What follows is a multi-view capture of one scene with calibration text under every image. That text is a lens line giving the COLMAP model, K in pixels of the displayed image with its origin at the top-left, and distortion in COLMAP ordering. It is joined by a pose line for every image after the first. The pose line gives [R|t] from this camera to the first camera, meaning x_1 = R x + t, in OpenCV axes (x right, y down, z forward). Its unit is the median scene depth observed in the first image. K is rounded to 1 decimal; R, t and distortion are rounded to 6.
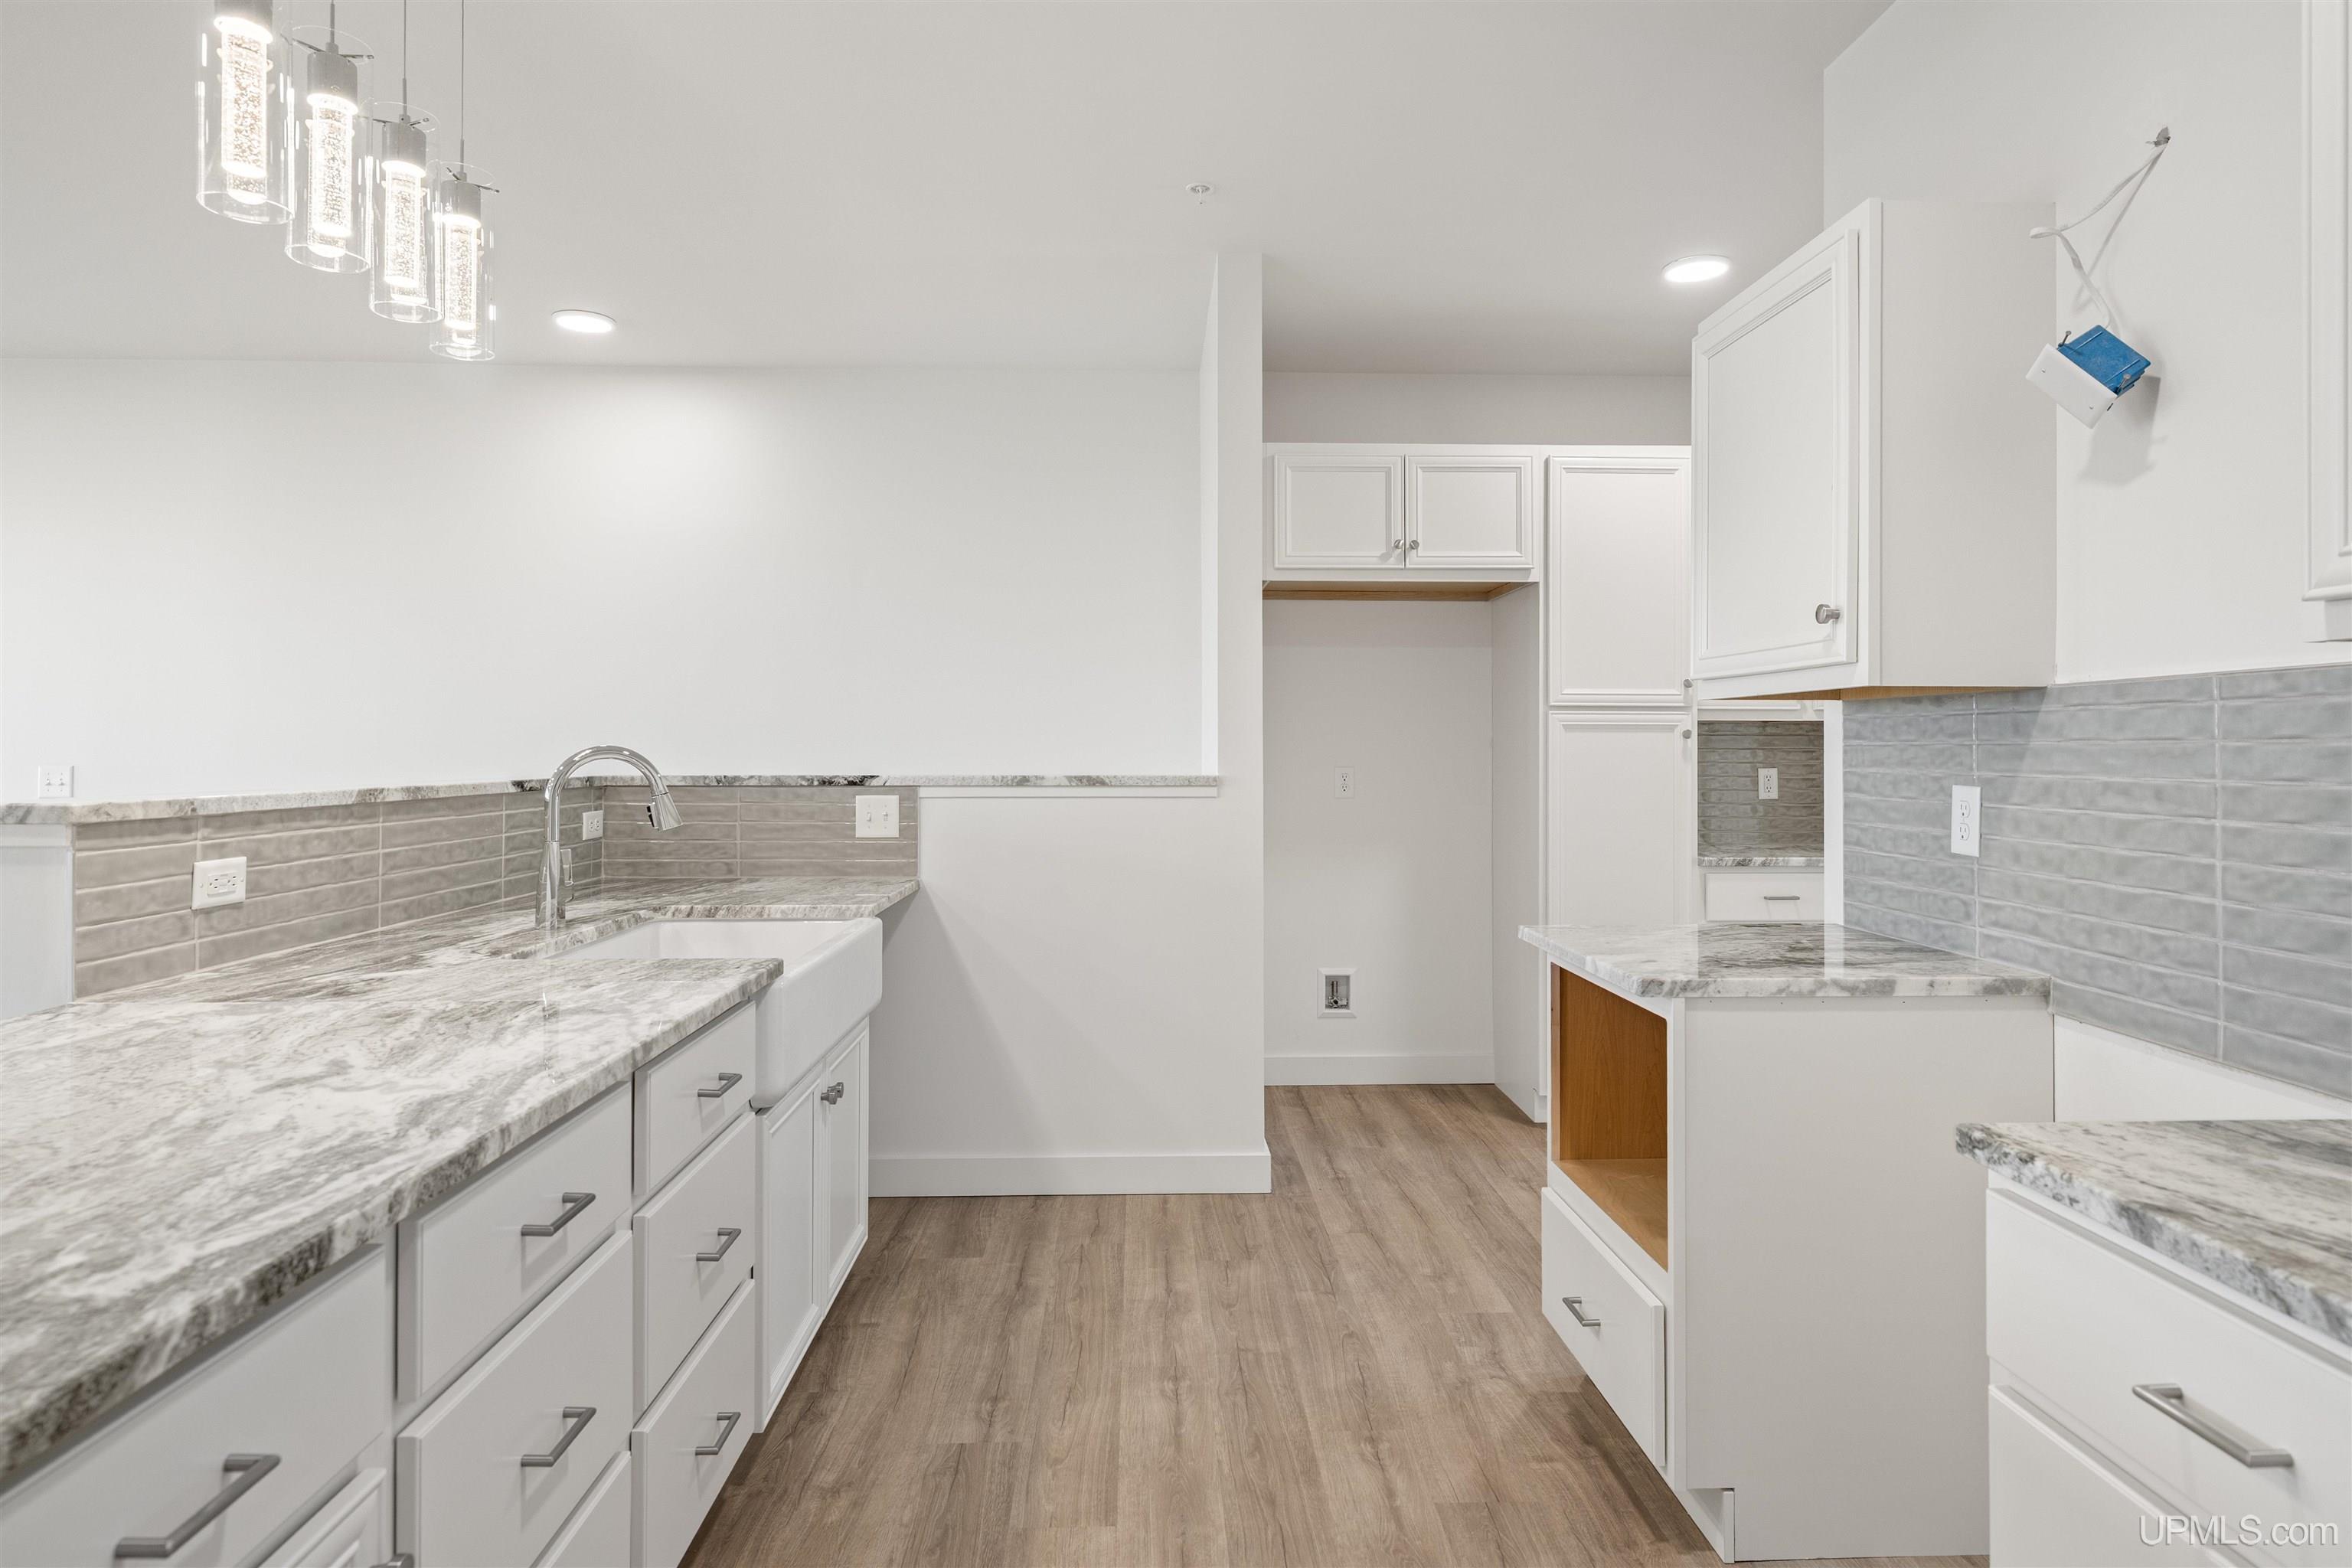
lens RADIAL K [[1302.4, 0, 1194.0], [0, 1302.4, 755.9], [0, 0, 1]] dist [0.004362, -0.001011]
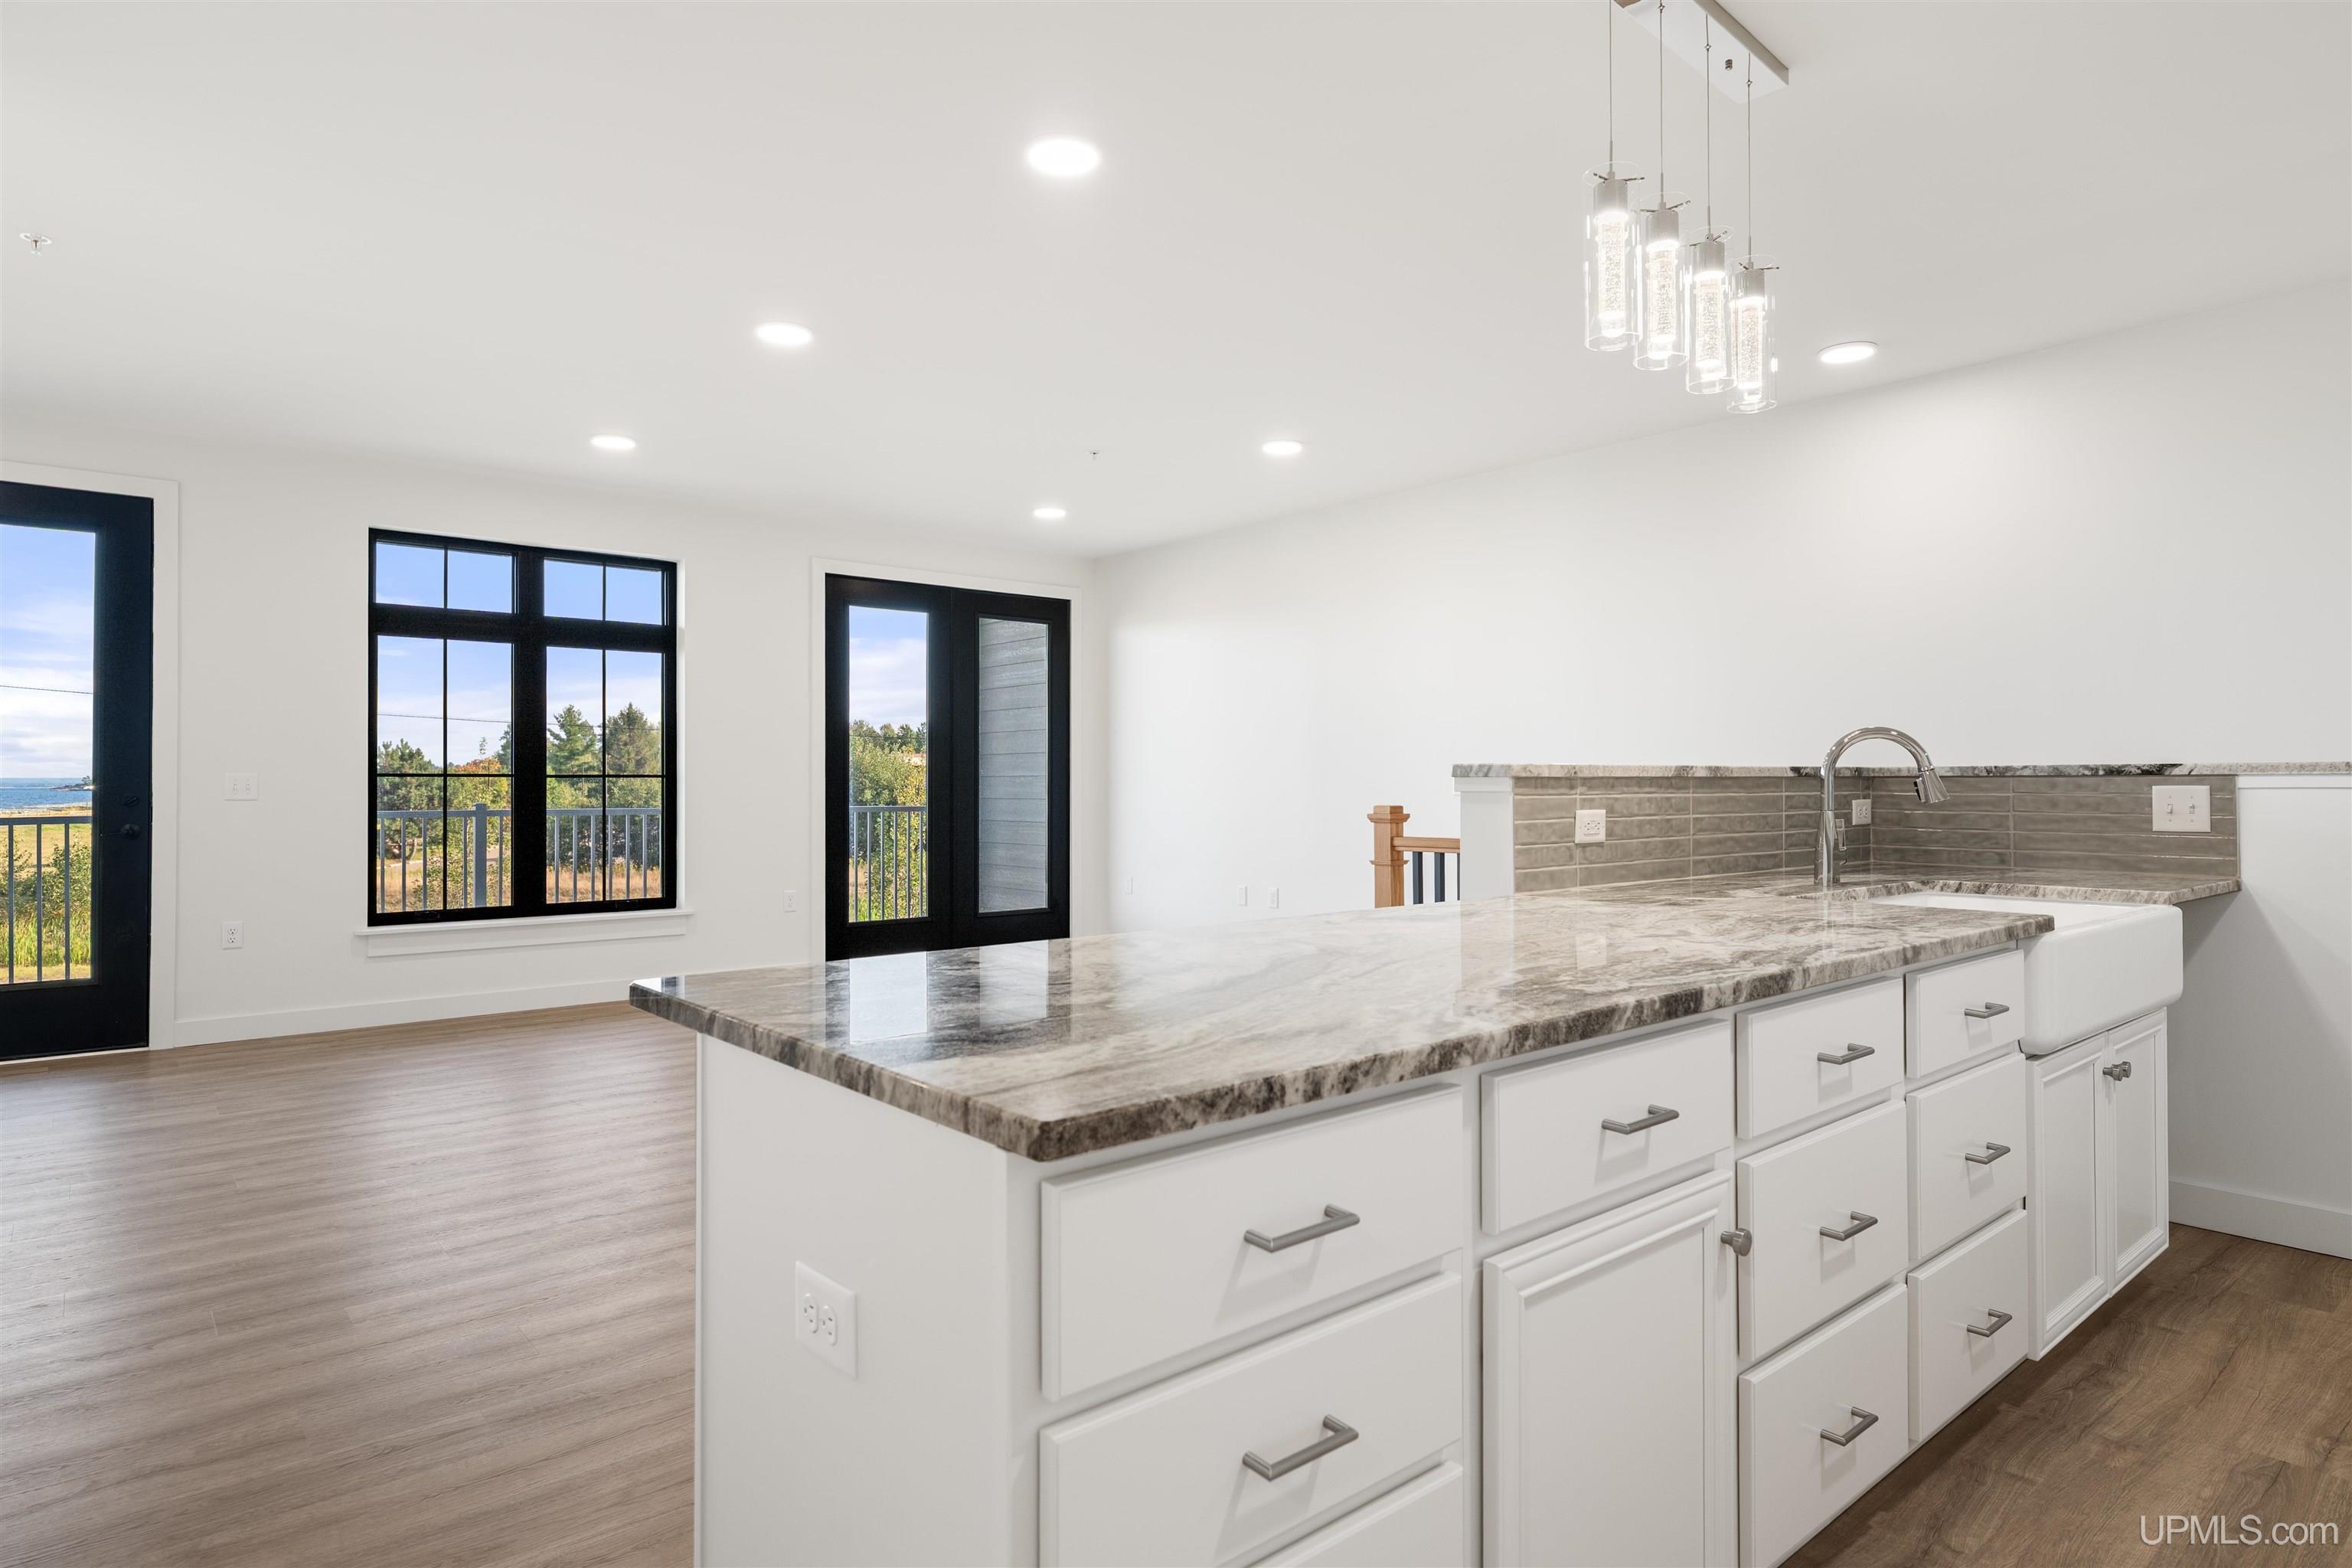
lens RADIAL K [[1302.4, 0, 1194.0], [0, 1302.4, 755.9], [0, 0, 1]] dist [0.004362, -0.001011]
pose [[0.620164, -0.017504, -0.784277, 0.075233], [-0.000240, 0.999747, -0.022502, 0.049851], [0.784472, 0.014143, 0.620003, -0.178845]]
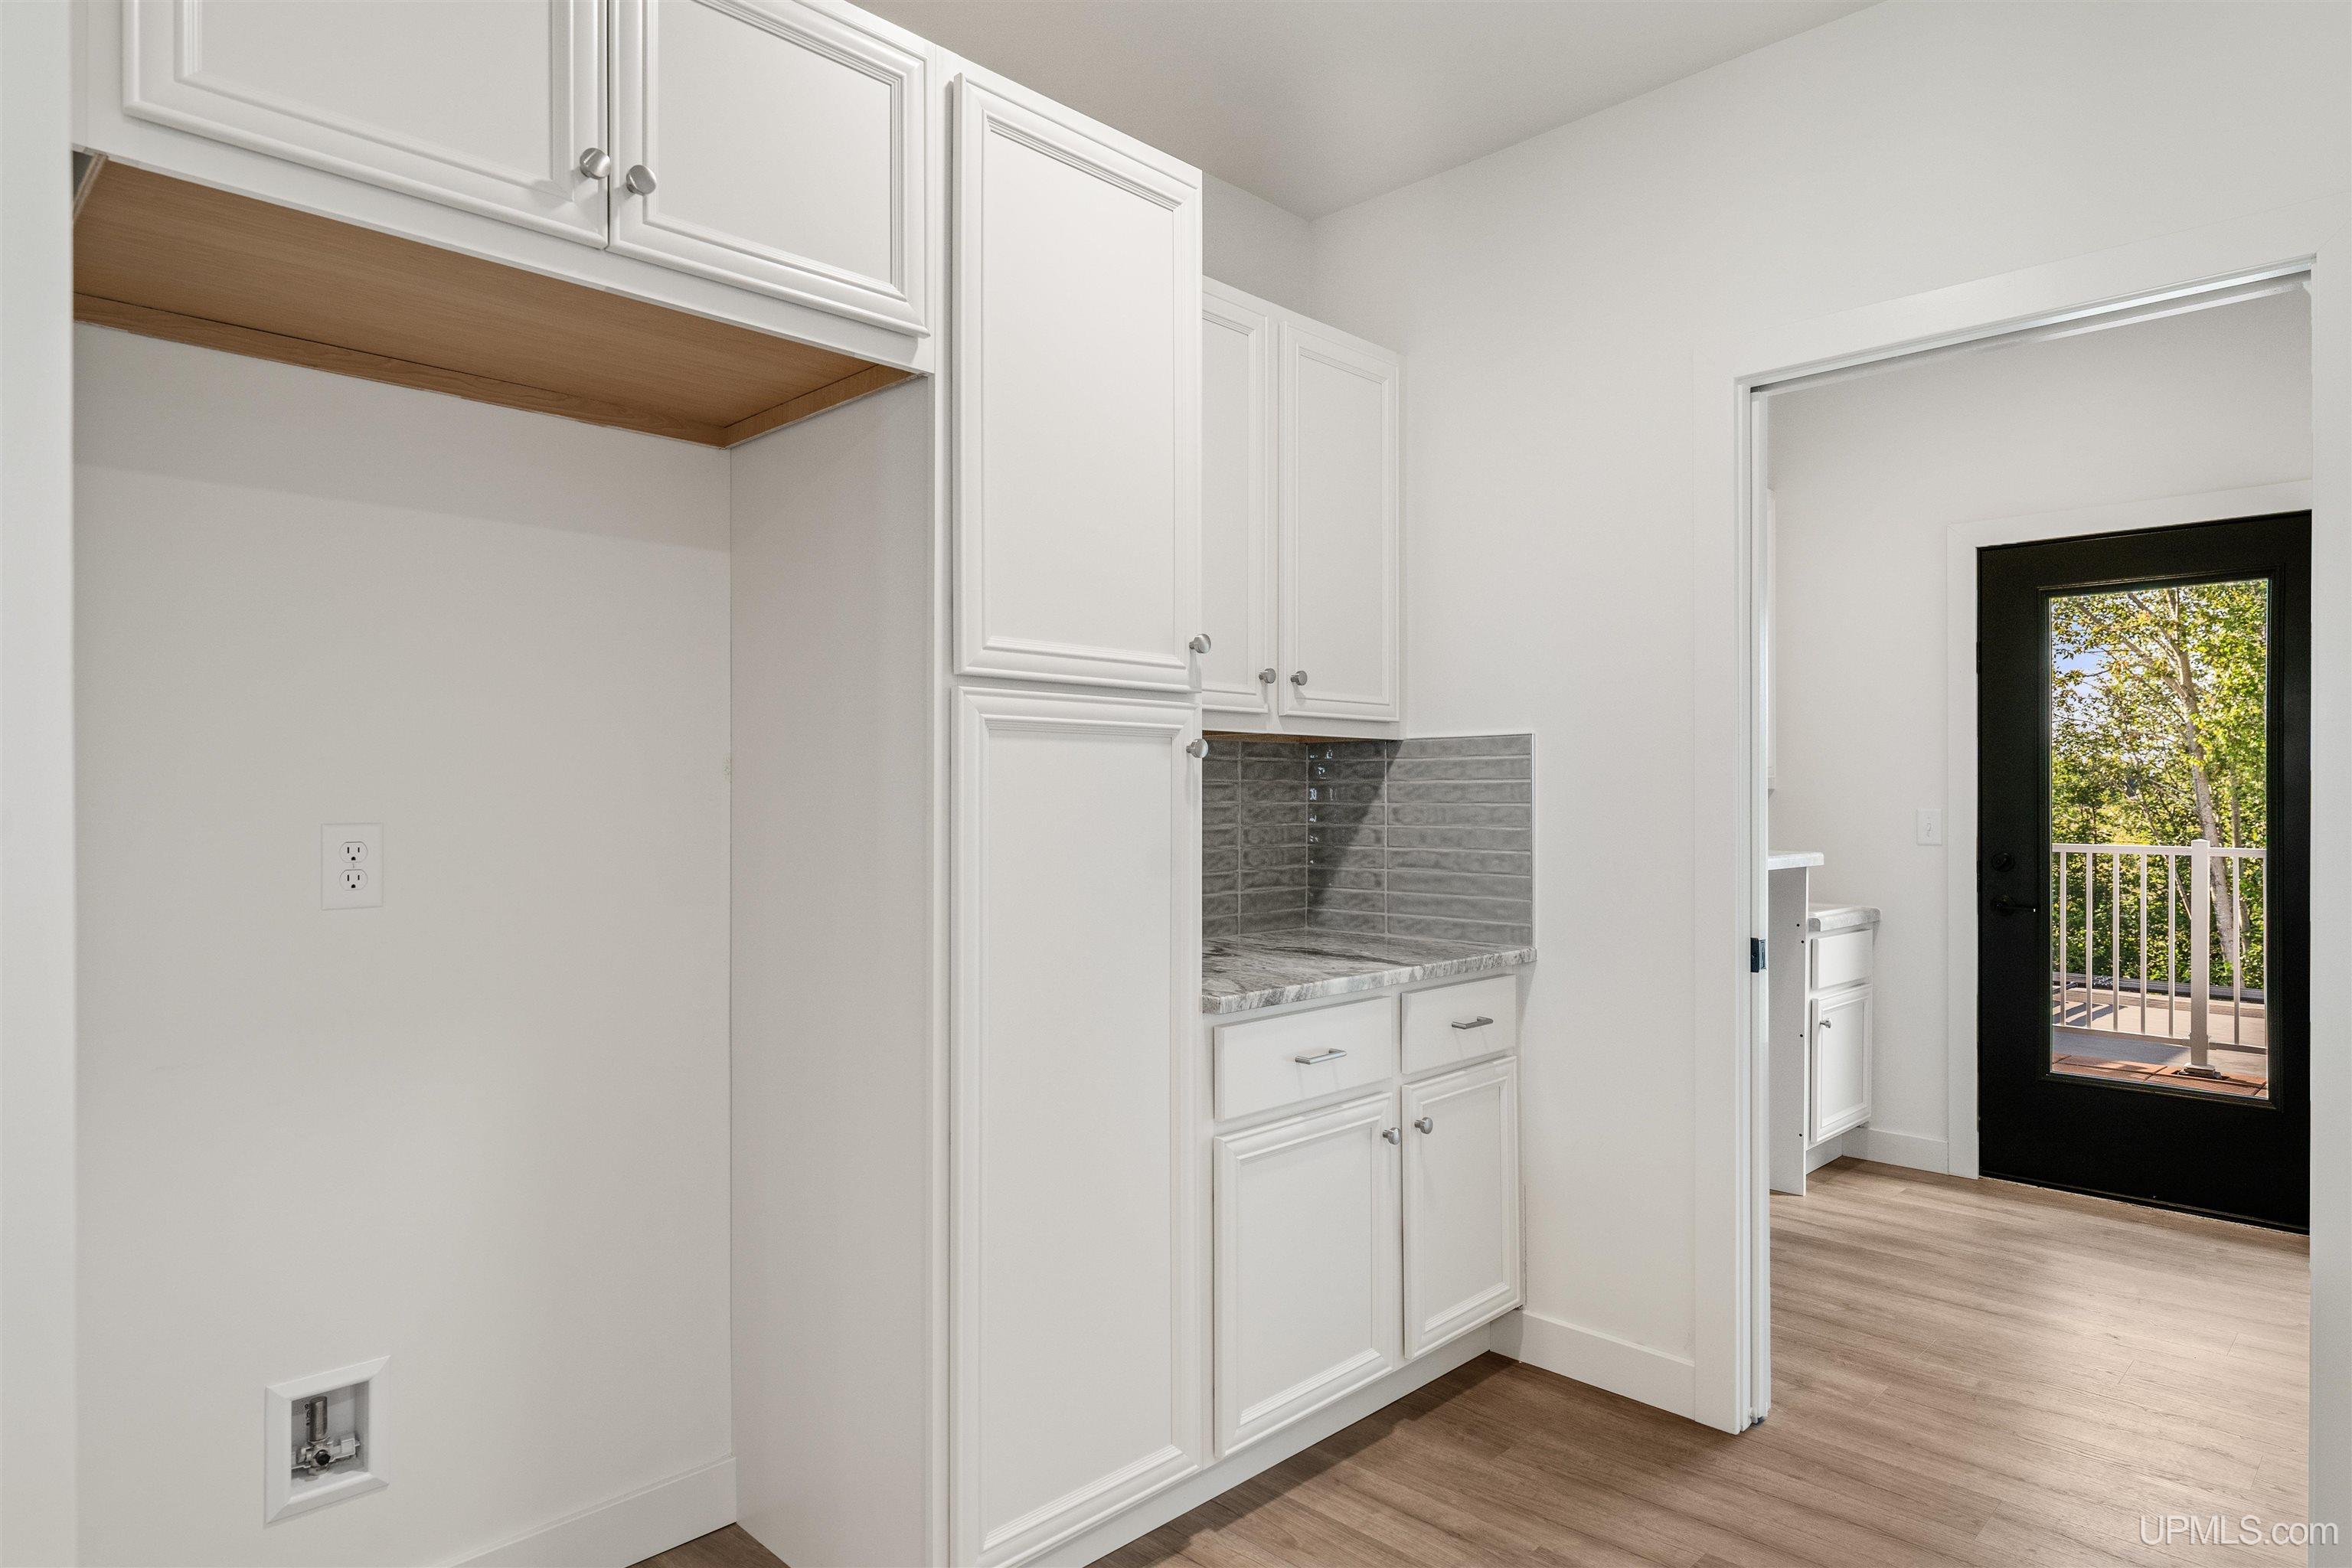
lens RADIAL K [[1316.6, 0, 1176.0], [0, 1316.6, 784.0], [0, 0, 1]] dist [-0.001047, -0.000291]
pose [[0.732726, 0.002145, 0.680520, 0.028673], [0.000806, 0.999992, -0.004020, -0.001019], [-0.680523, 0.003495, 0.732718, 0.505388]]
